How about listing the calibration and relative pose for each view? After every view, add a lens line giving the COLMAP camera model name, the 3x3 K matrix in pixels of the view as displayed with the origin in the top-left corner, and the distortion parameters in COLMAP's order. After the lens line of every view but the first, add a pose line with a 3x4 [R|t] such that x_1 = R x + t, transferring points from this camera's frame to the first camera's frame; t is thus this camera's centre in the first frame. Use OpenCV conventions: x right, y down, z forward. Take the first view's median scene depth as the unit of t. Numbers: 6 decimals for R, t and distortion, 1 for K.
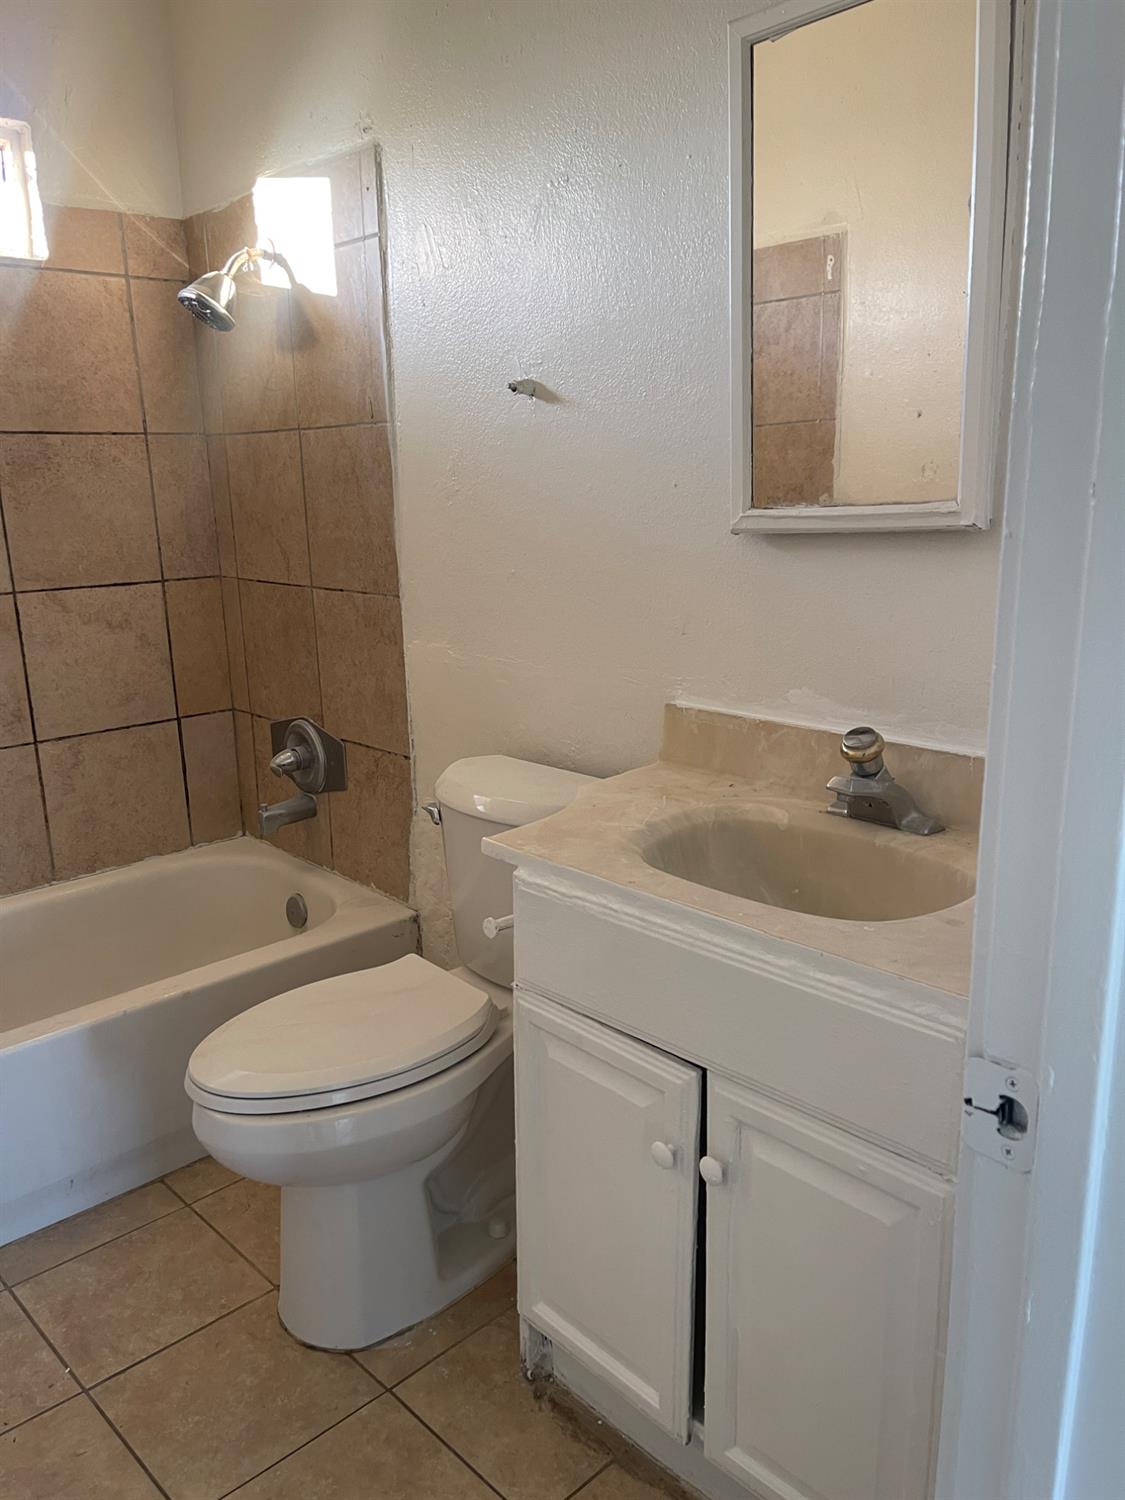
lens RADIAL K [[1139.2, 0, 572.6], [0, 1139.2, 750.2], [0, 0, 1]] dist [0.051088, -0.083242]
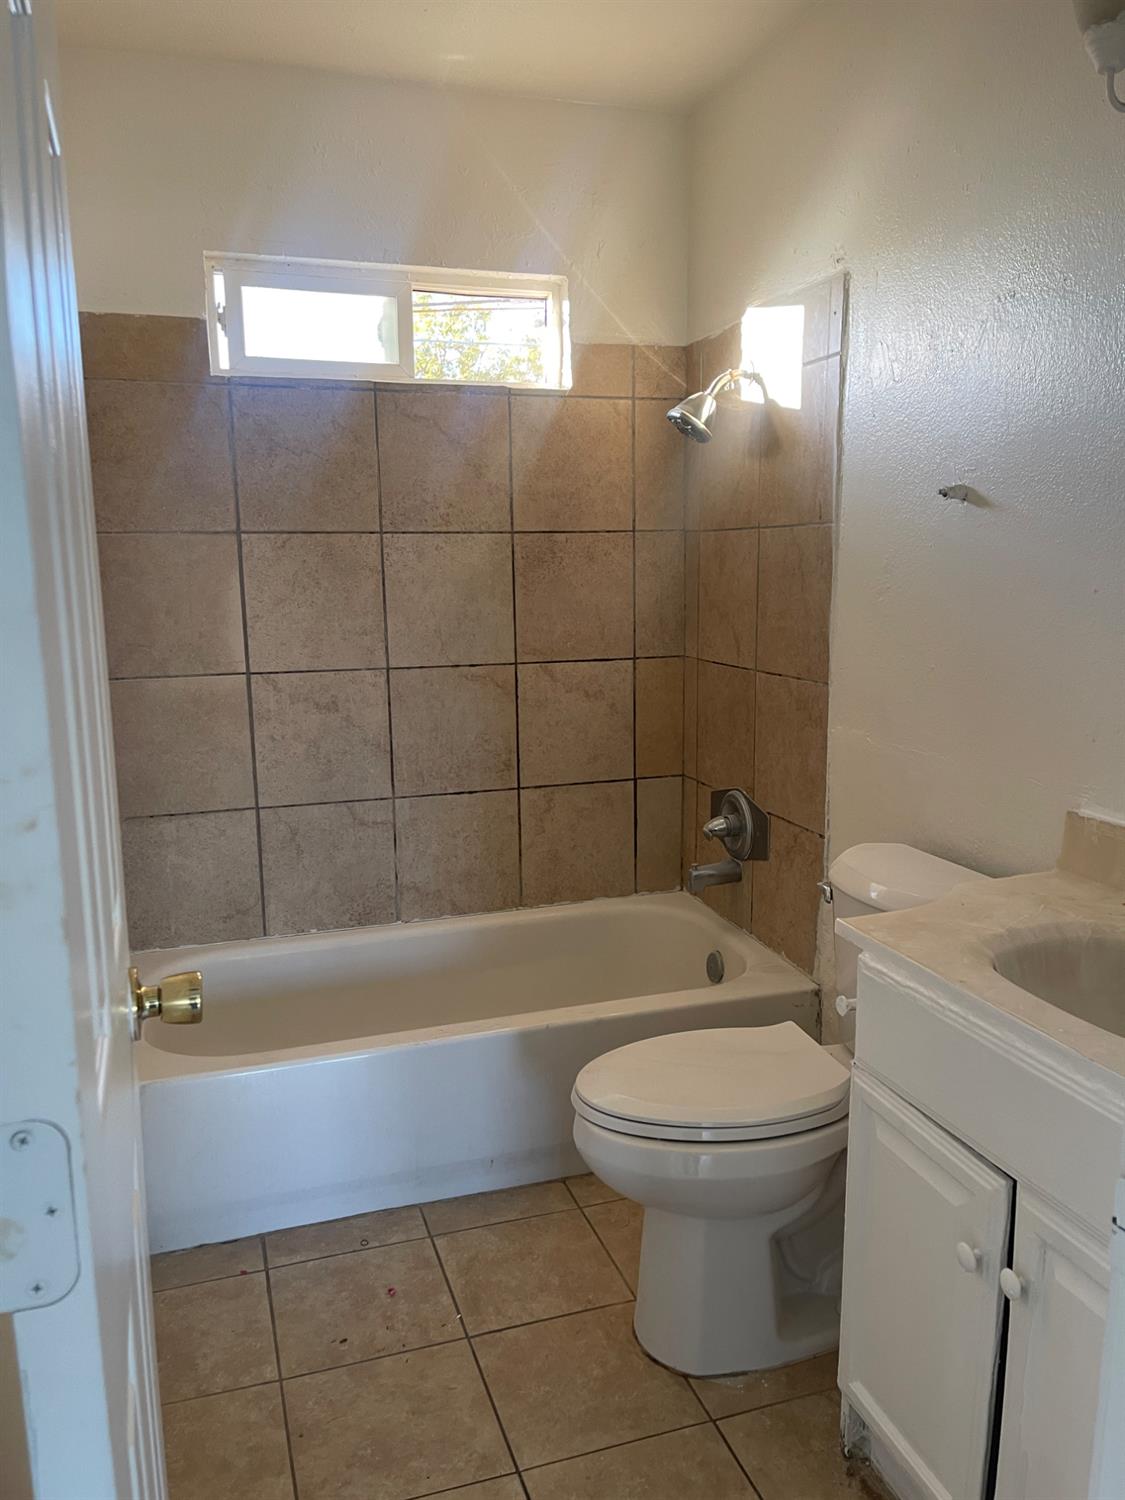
lens RADIAL K [[1139.2, 0, 562.5], [0, 1139.2, 749.7], [0, 0, 1]] dist [0.051088, -0.083242]
pose [[0.897403, 0.081698, -0.433581, 0.106456], [-0.108518, 0.993390, -0.037425, -0.008883], [0.427657, 0.080637, 0.900337, -0.064704]]
